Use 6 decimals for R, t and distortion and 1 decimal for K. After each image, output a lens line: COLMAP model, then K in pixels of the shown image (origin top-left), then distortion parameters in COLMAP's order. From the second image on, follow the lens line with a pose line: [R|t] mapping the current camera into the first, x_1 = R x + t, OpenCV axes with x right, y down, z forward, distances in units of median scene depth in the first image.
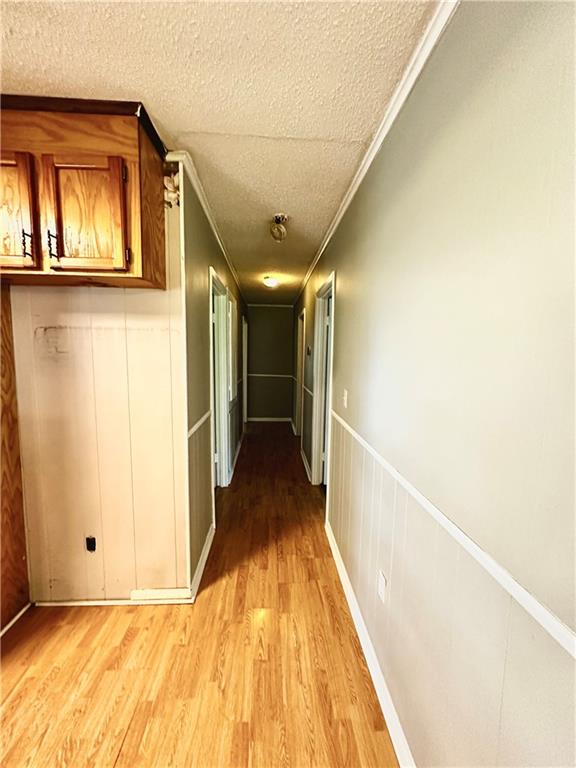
lens RADIAL K [[308.4, 0, 287.1], [0, 308.4, 381.9], [0, 0, 1]] dist [-0.000102, -0.000406]
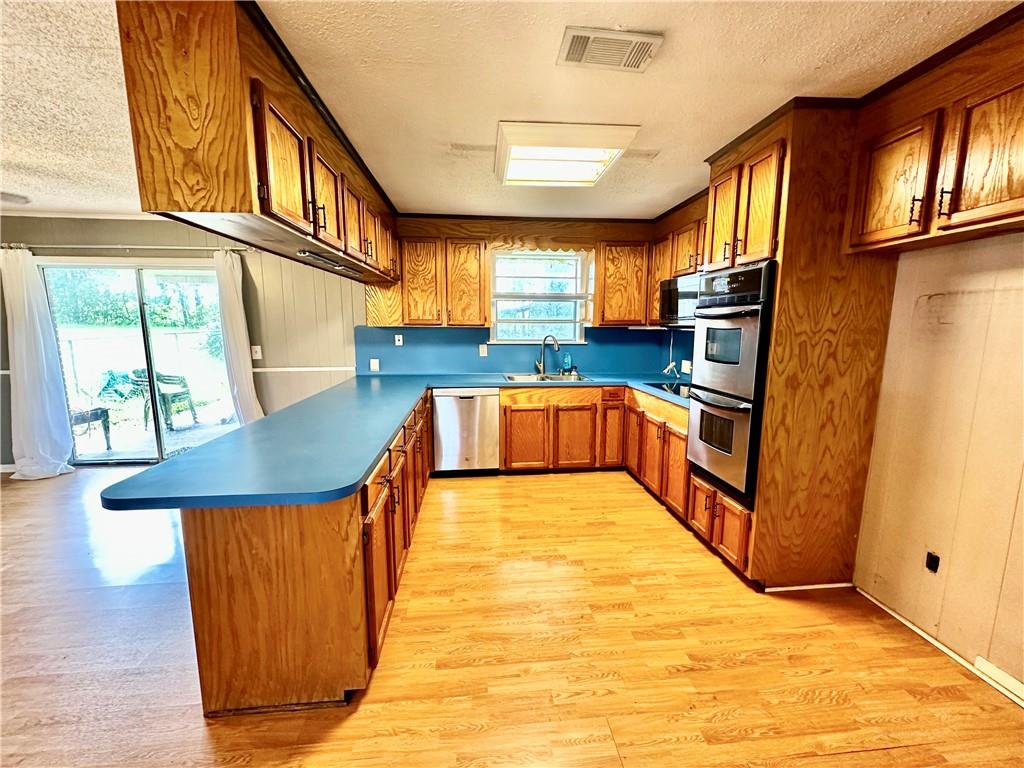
lens RADIAL K [[411.2, 0, 510.7], [0, 411.2, 388.1], [0, 0, 1]] dist [-0.000102, -0.000406]
pose [[0.044928, 0.140117, -0.989115, 0.364215], [-0.093215, 0.986383, 0.135496, 0.037874], [0.994632, 0.086113, 0.057378, -0.232161]]
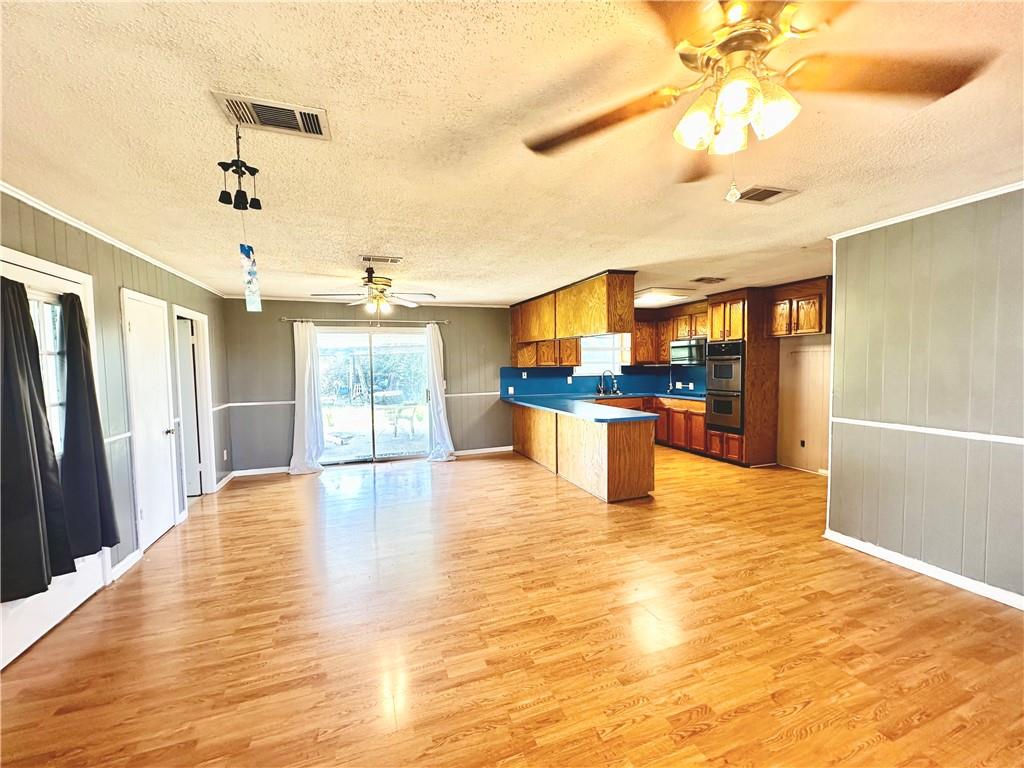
lens RADIAL K [[411.2, 0, 513.9], [0, 411.2, 387.8], [0, 0, 1]] dist [-0.000102, -0.000406]
pose [[0.298845, 0.037817, -0.953552, 1.915523], [-0.068461, 0.997489, 0.018104, 0.230867], [0.951843, 0.059871, 0.300684, -2.352400]]
